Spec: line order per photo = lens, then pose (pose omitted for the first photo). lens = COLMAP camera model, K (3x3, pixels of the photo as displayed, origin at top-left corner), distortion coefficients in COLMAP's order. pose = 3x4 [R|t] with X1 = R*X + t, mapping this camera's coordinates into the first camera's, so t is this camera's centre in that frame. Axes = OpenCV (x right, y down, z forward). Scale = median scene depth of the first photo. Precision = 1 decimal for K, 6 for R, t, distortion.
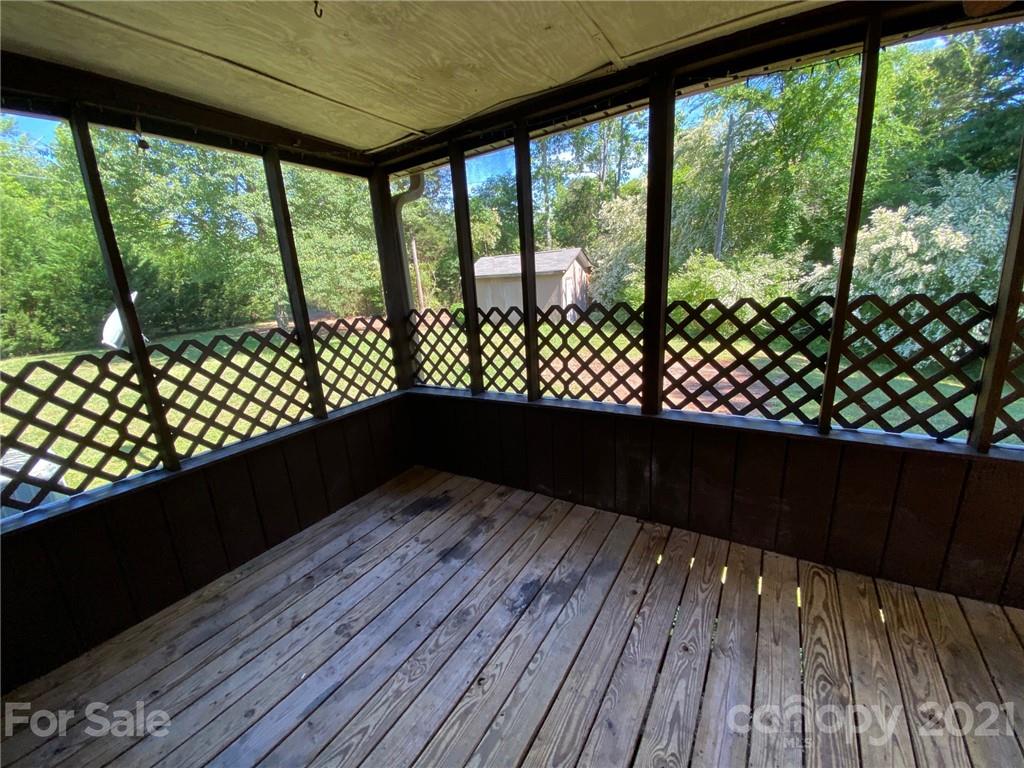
lens RADIAL K [[412.5, 0, 512.0], [0, 412.5, 384.0], [0, 0, 1]] dist [0.044913, -0.033116]
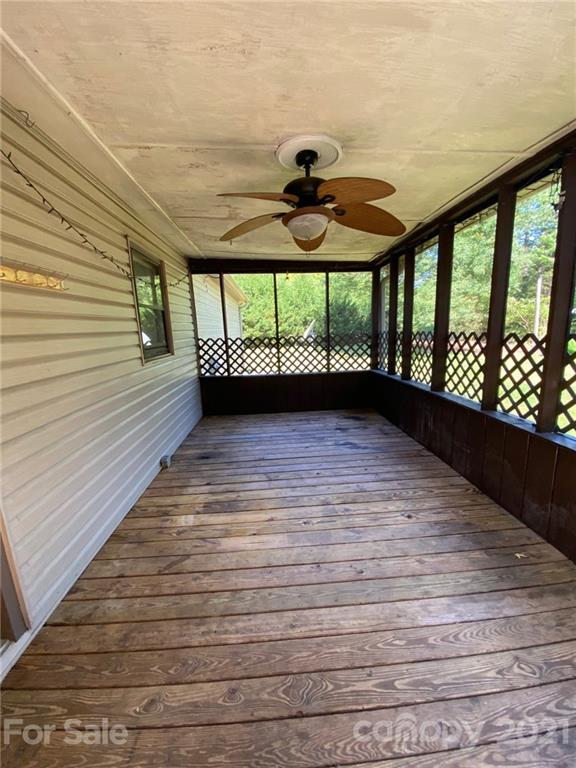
lens RADIAL K [[309.4, 0, 288.0], [0, 309.4, 384.0], [0, 0, 1]] dist [0.044913, -0.033116]
pose [[0.589949, 0.201680, -0.781847, 1.041753], [-0.220951, 0.971667, 0.083924, 0.068170], [0.776621, 0.123239, 0.617796, -0.389297]]
